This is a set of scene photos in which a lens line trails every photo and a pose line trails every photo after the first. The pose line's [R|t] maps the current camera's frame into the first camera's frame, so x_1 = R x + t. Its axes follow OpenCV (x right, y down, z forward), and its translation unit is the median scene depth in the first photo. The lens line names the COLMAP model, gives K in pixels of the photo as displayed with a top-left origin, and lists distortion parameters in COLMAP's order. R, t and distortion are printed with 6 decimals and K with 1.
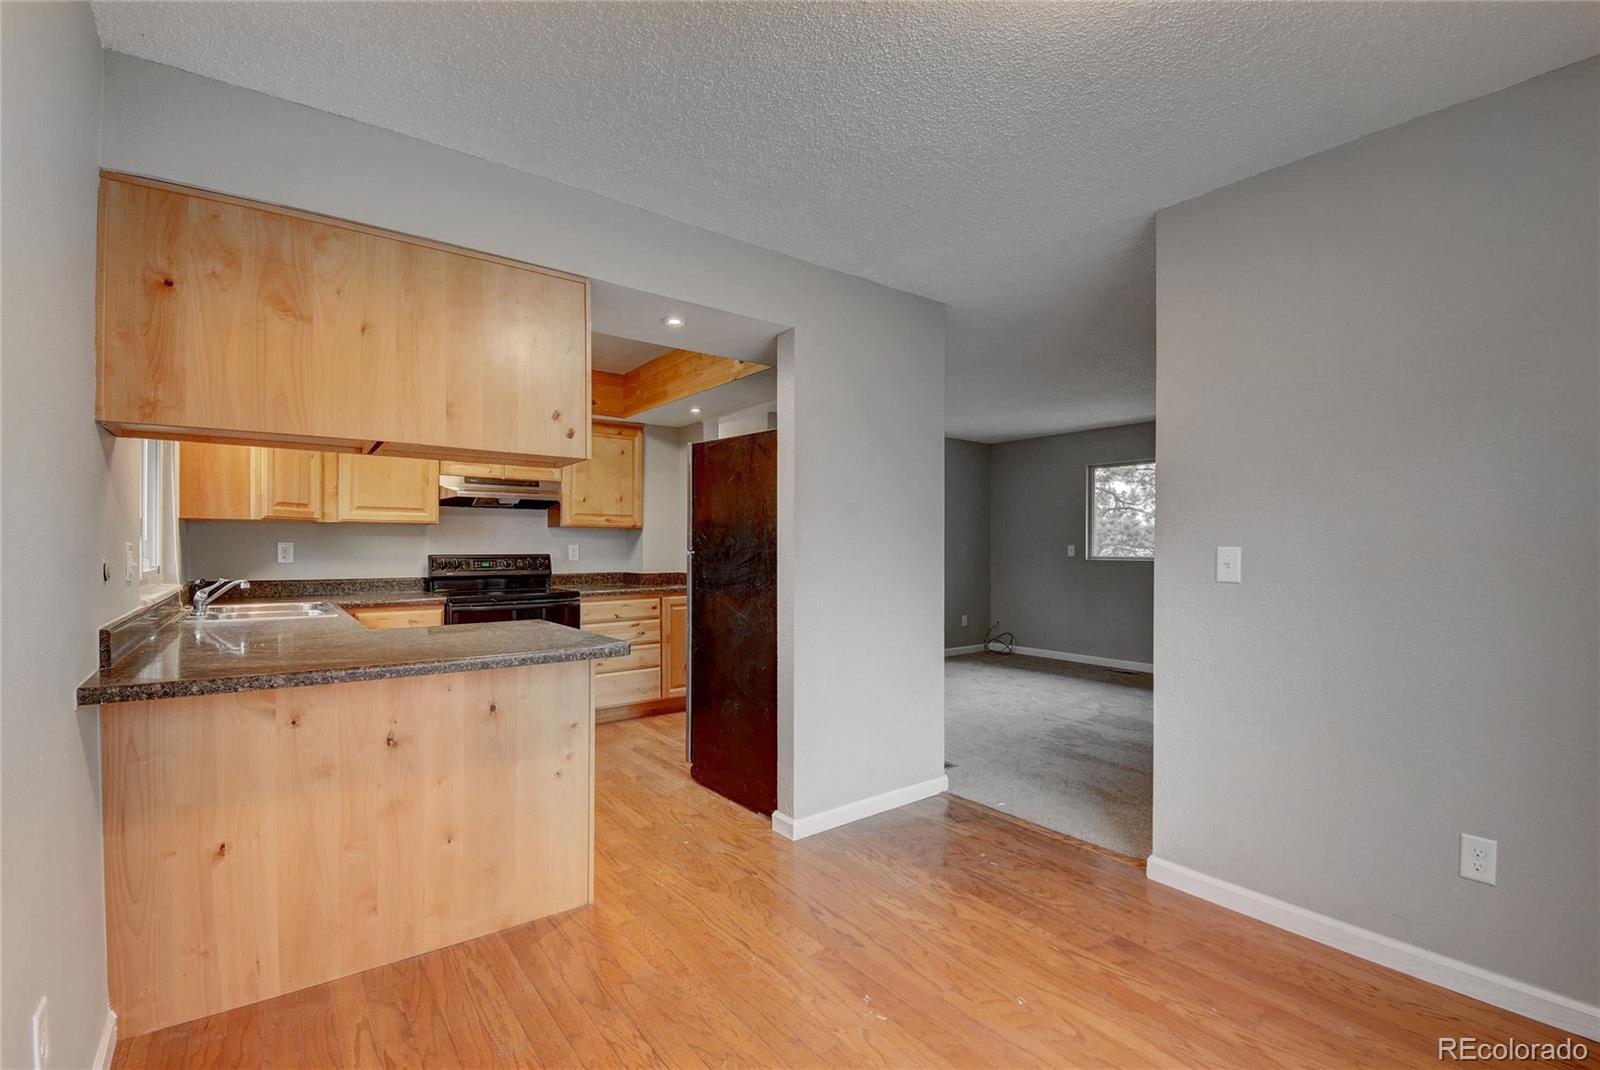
lens RADIAL K [[711.4, 0, 797.1], [0, 711.4, 540.1], [0, 0, 1]] dist [-0.028648, -0.002242]
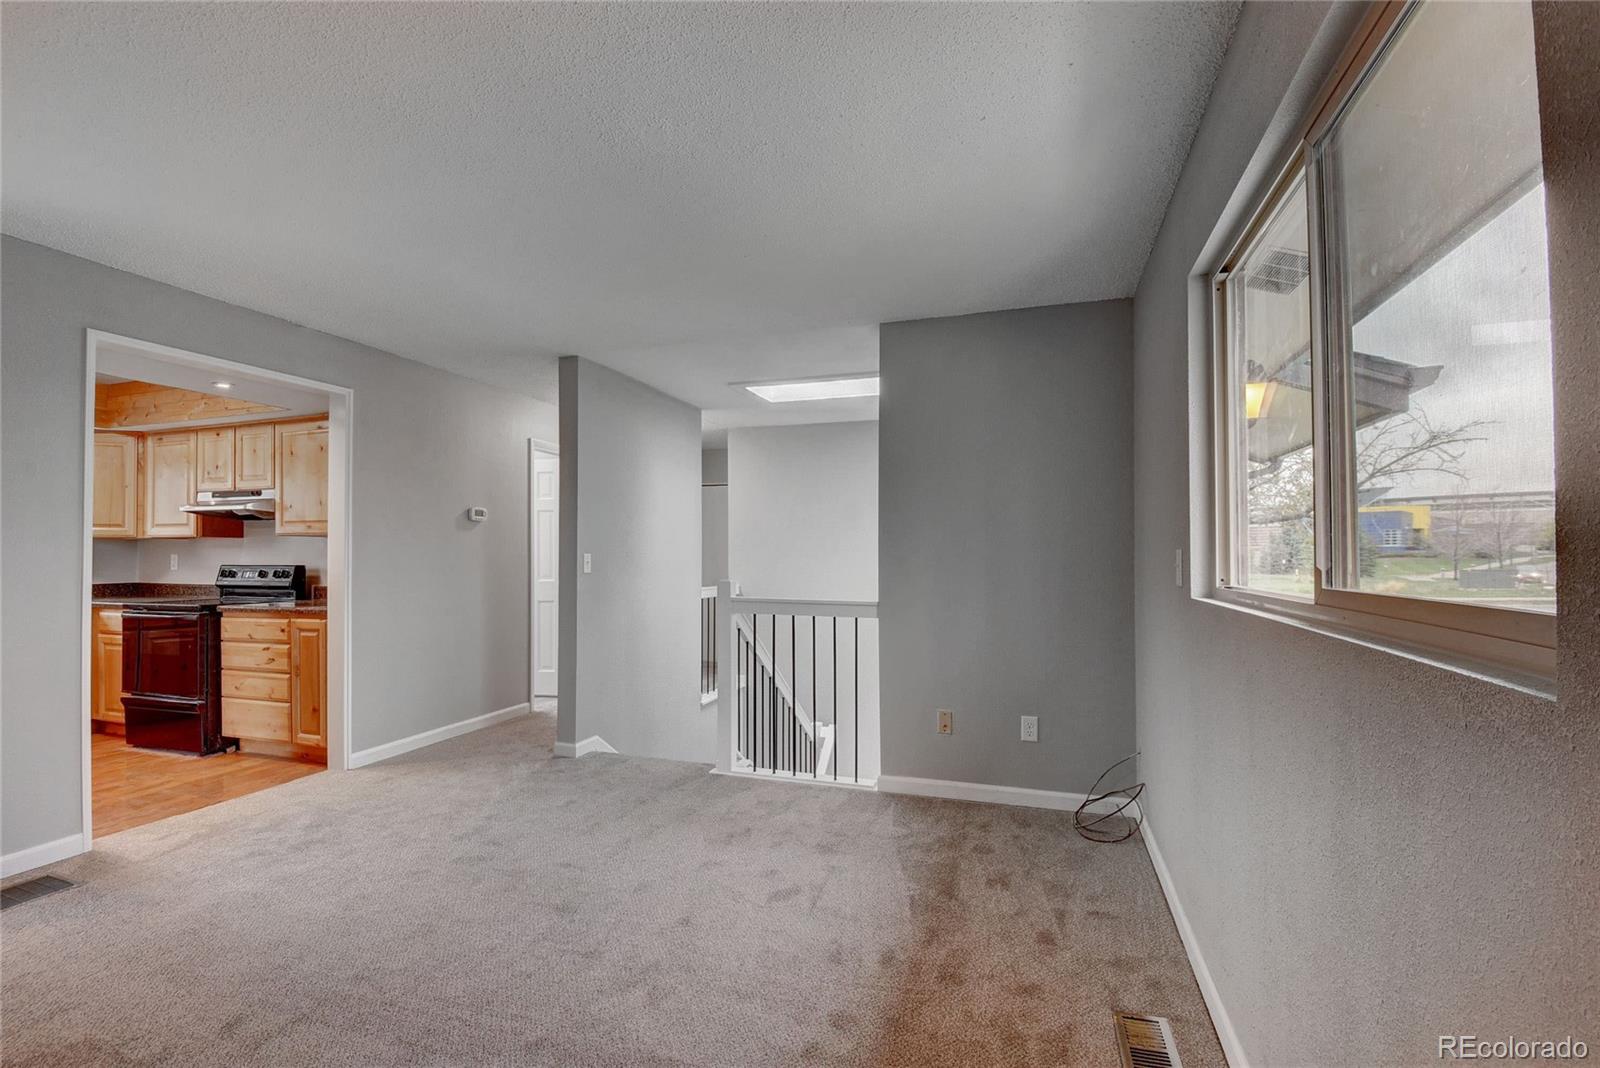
lens RADIAL K [[708.2, 0, 806.0], [0, 708.2, 544.4], [0, 0, 1]] dist [-0.015562, -0.001377]
pose [[0.573654, -0.017555, -0.818910, 0.829906], [0.005819, 0.999832, -0.017357, 0.011755], [0.819077, 0.005191, 0.573660, 1.029999]]
